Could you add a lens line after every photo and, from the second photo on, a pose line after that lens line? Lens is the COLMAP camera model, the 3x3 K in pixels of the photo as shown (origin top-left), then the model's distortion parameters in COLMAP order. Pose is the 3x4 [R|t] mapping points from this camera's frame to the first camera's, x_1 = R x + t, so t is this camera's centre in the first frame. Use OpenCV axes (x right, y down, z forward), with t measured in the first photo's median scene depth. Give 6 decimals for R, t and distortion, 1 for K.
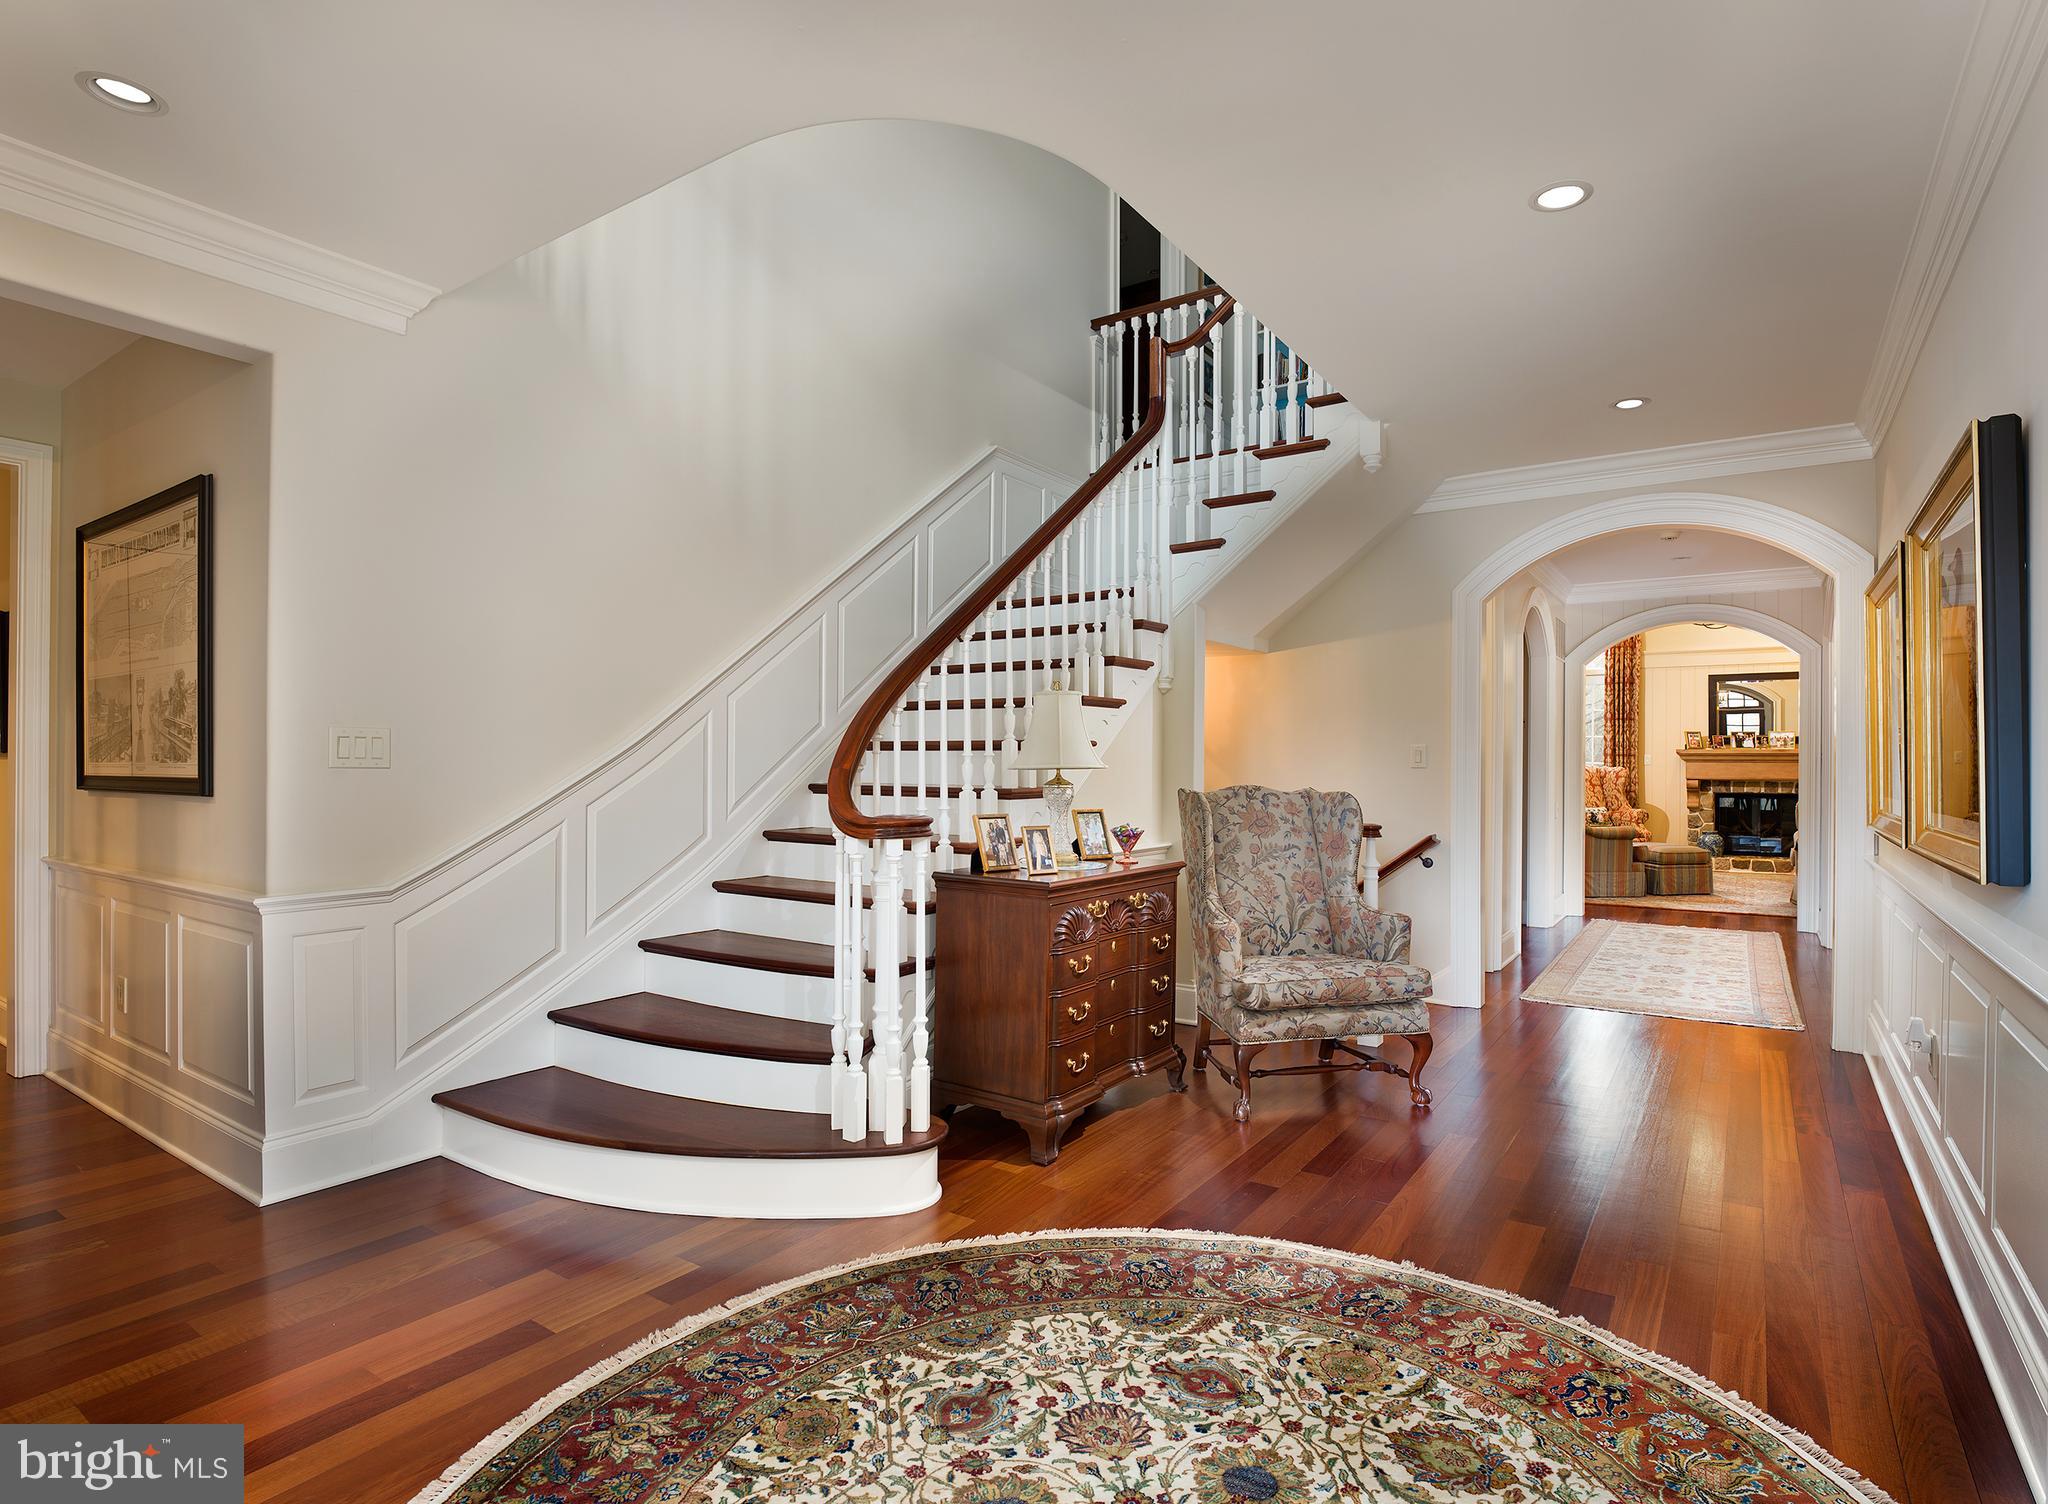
lens RADIAL K [[1037.4, 0, 1034.4], [0, 1037.4, 742.0], [0, 0, 1]] dist [-0.001184, -0.000622]
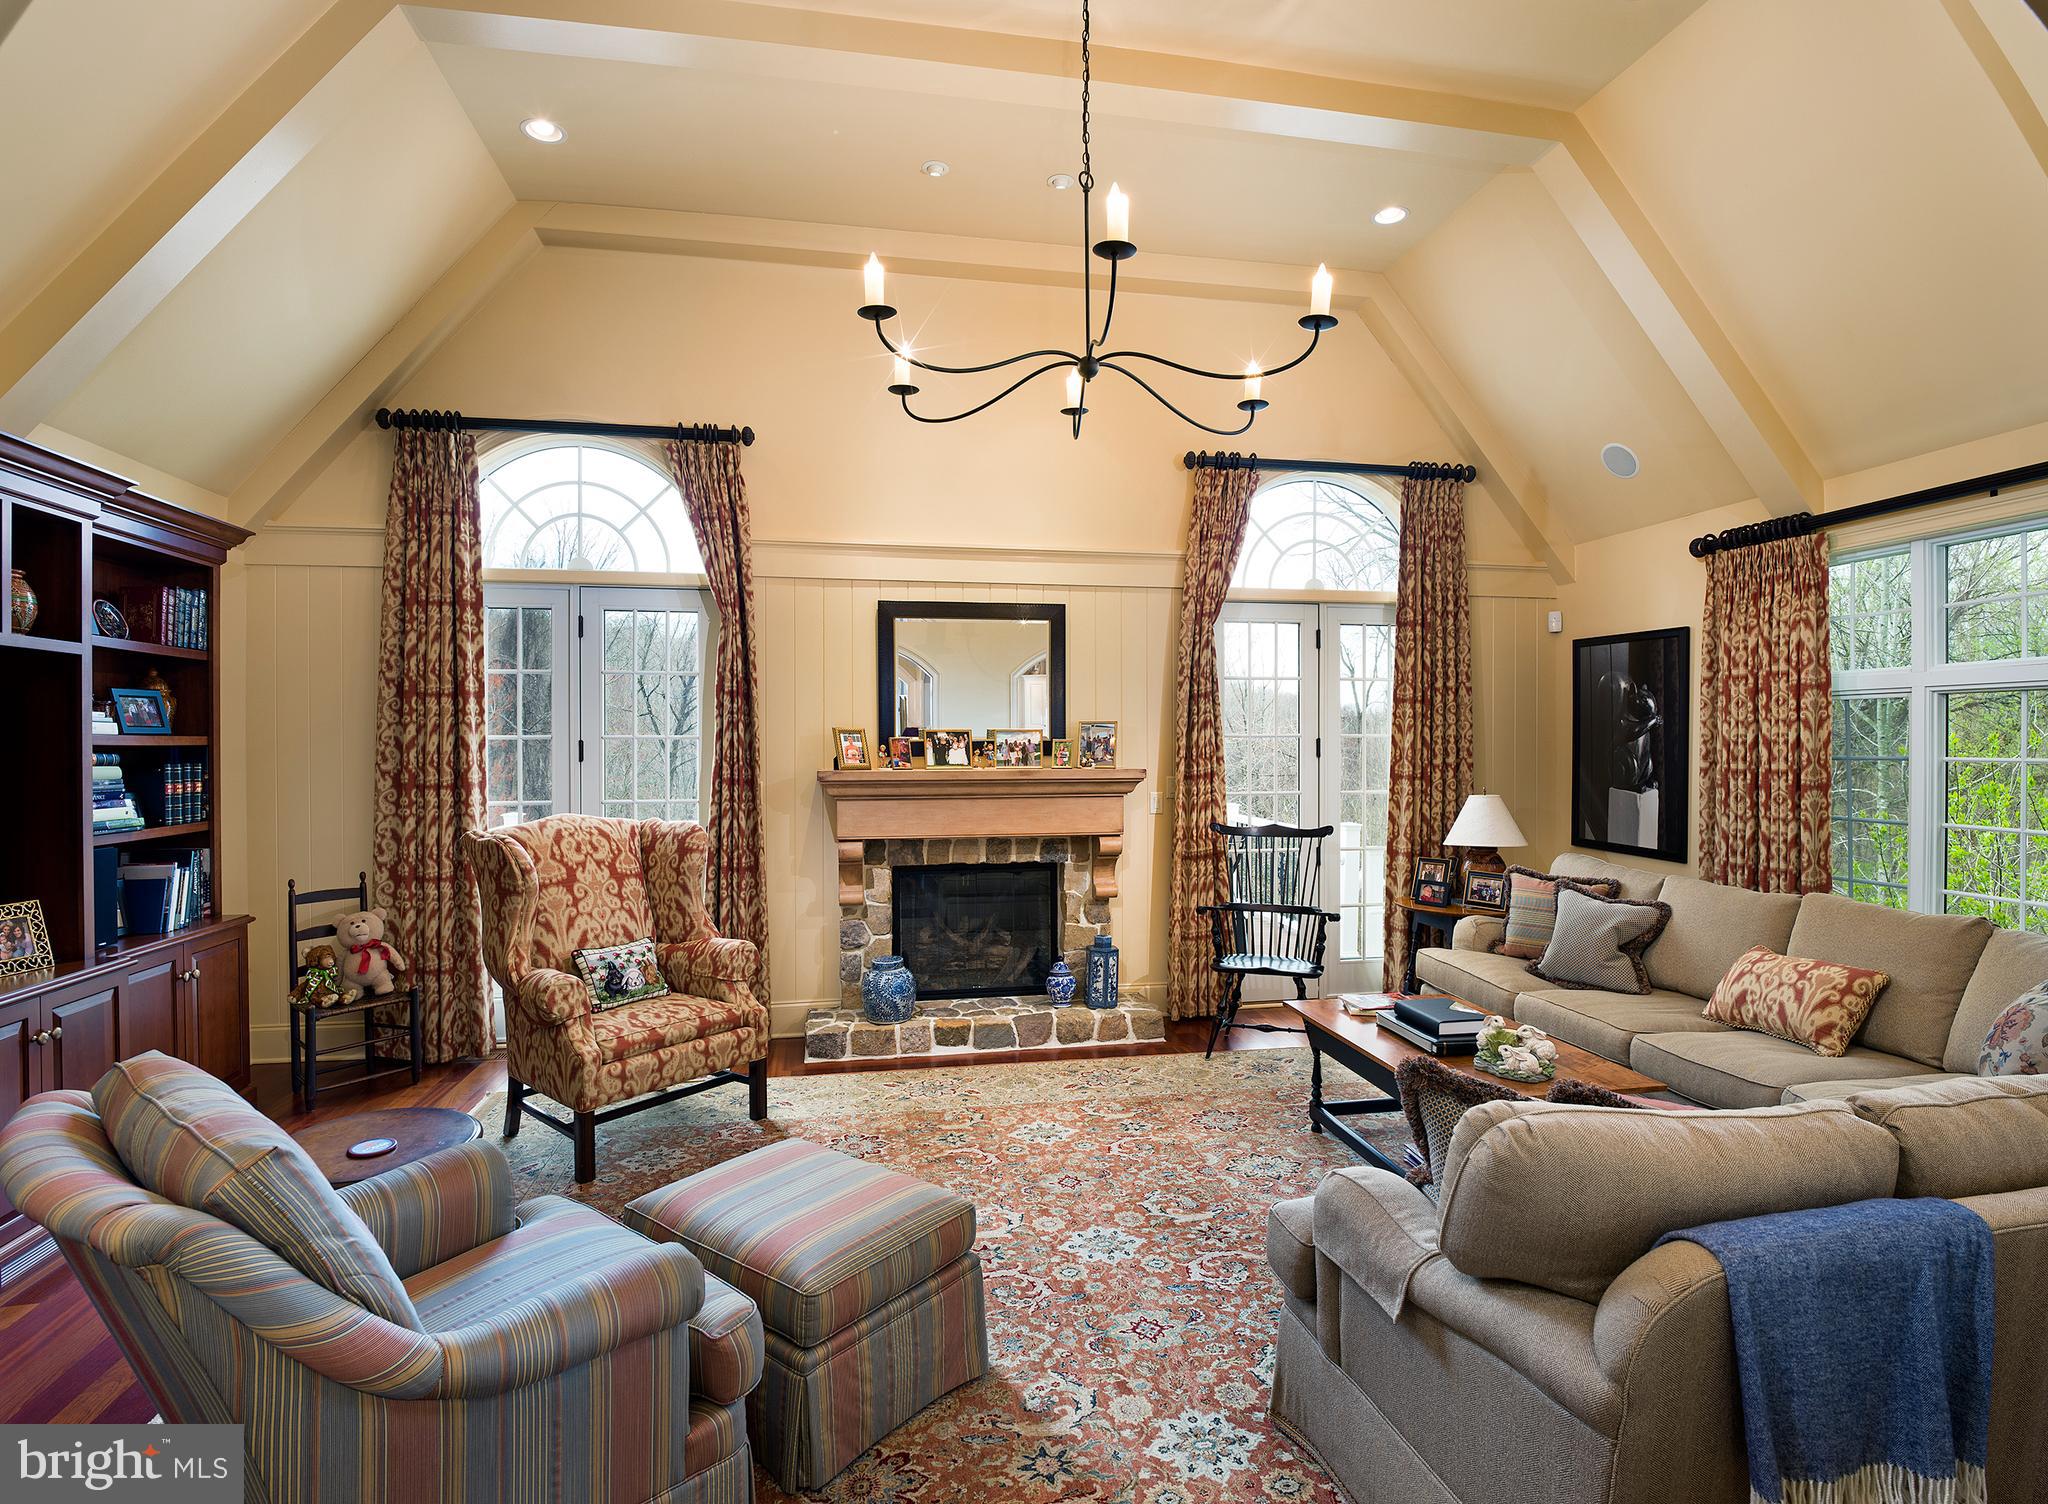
lens RADIAL K [[1045.7, 0, 1024.0], [0, 1045.7, 752.0], [0, 0, 1]] dist [-0.001458, 0.000044]
pose [[0.702160, -0.005322, 0.711999, 0.385675], [-0.000729, 0.999966, 0.008193, -0.003783], [-0.712018, -0.006272, 0.702133, 0.658512]]
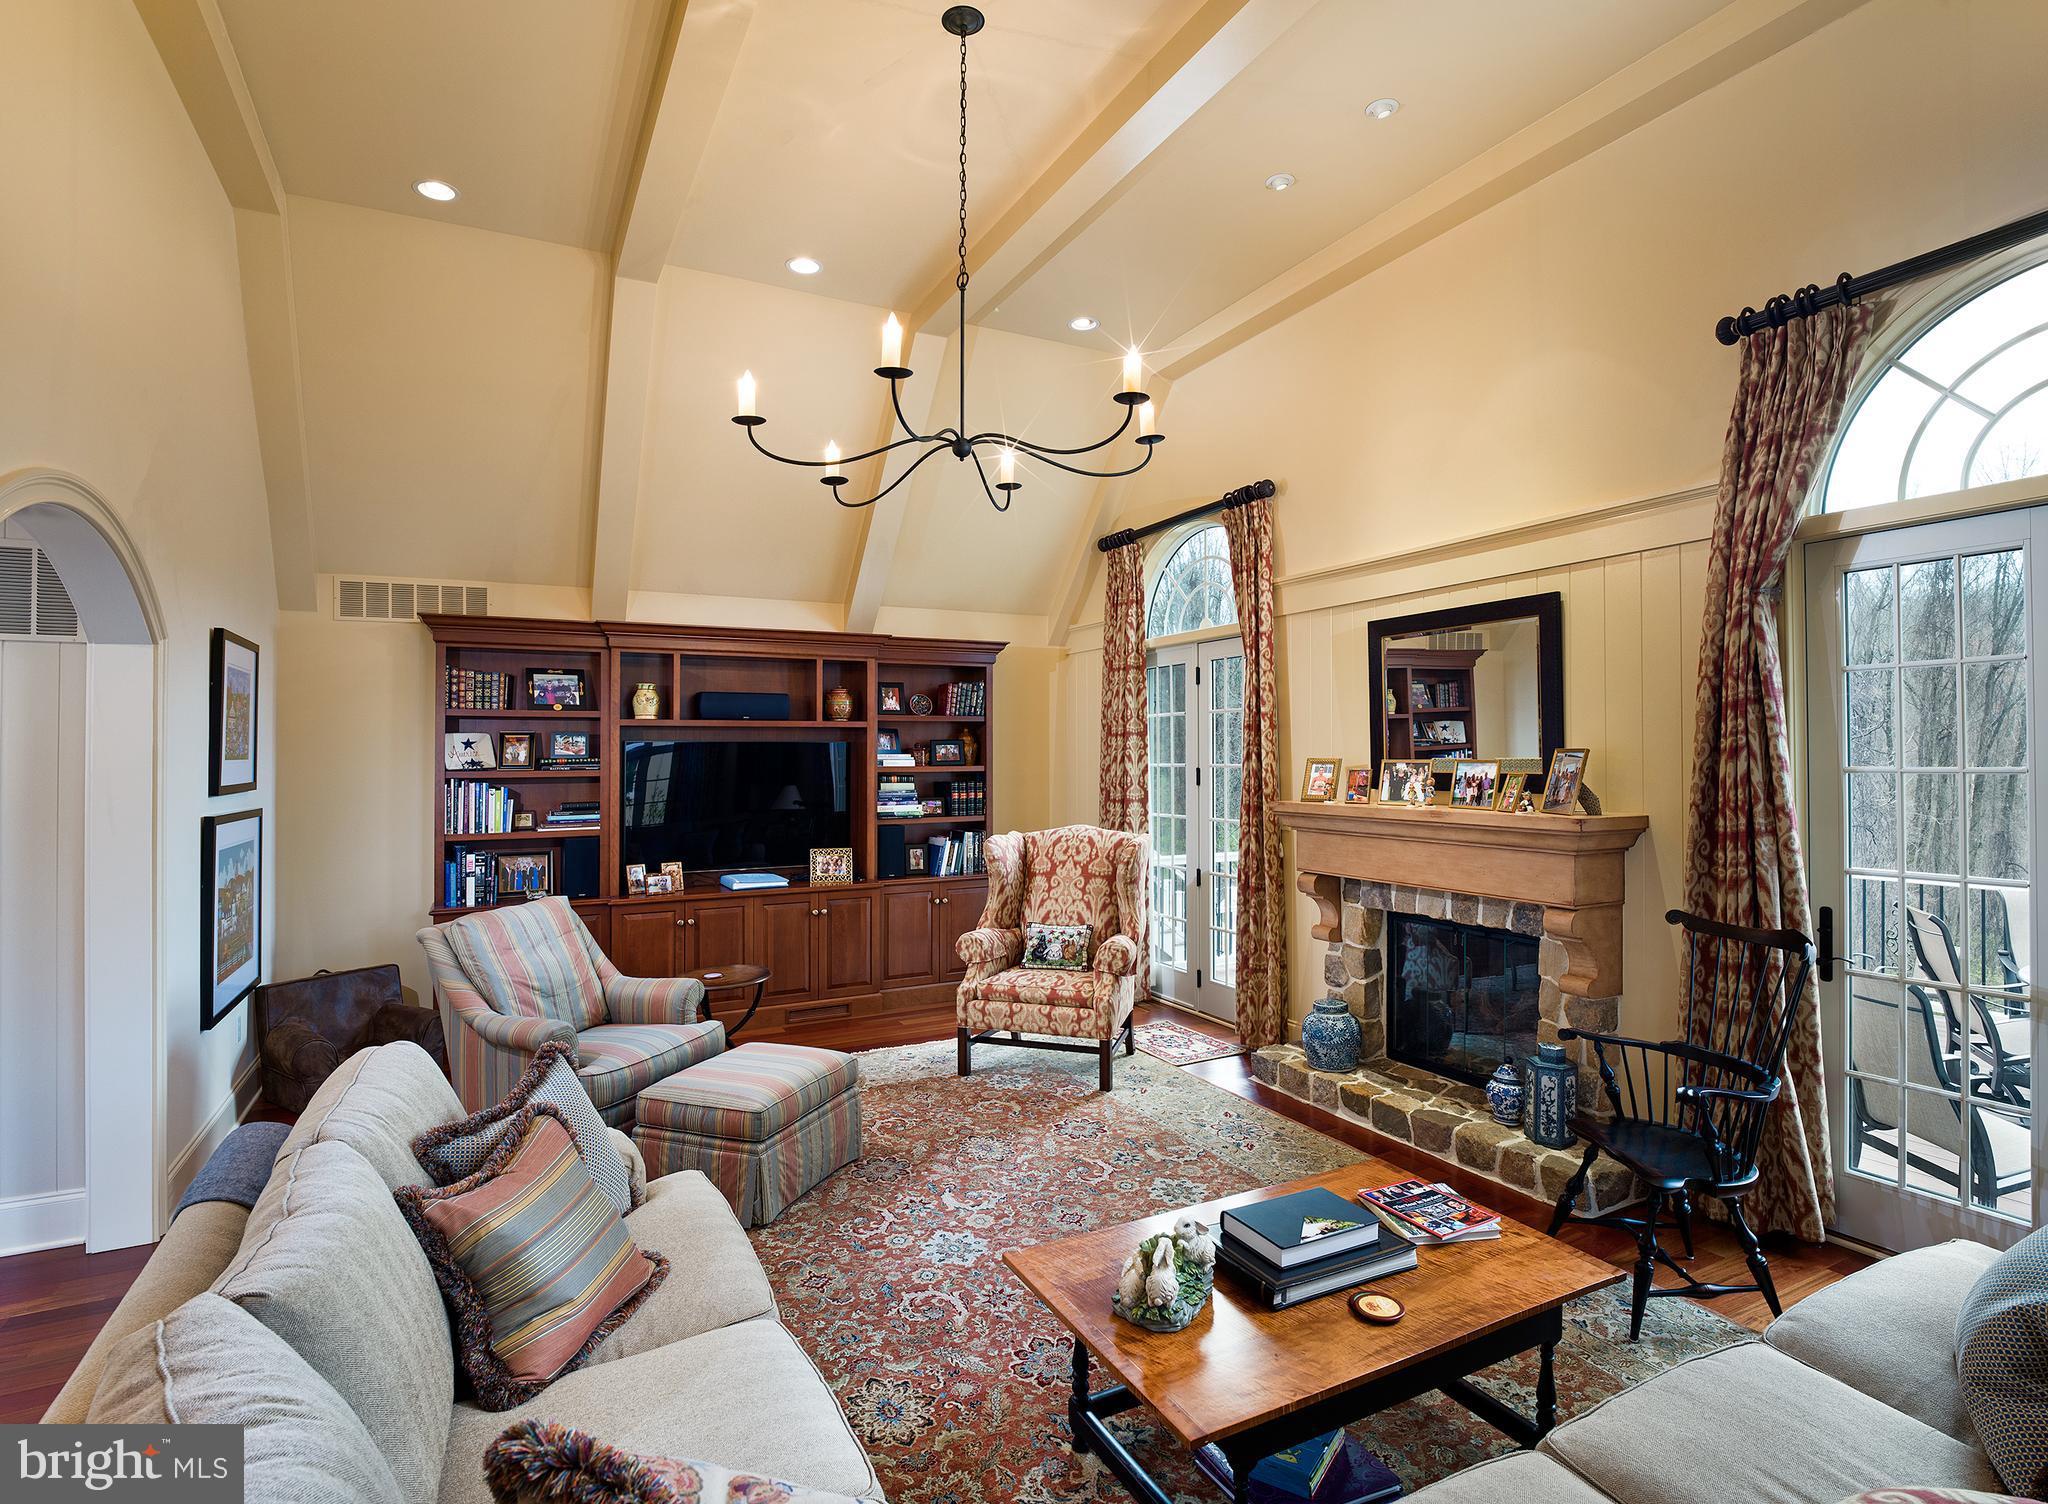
lens RADIAL K [[1037.4, 0, 1034.4], [0, 1037.4, 742.0], [0, 0, 1]] dist [-0.001184, -0.000622]
pose [[0.882548, -0.009965, -0.470116, 0.739563], [0.006680, 0.999940, -0.008655, -0.014007], [0.470175, 0.004498, 0.882562, 0.587284]]
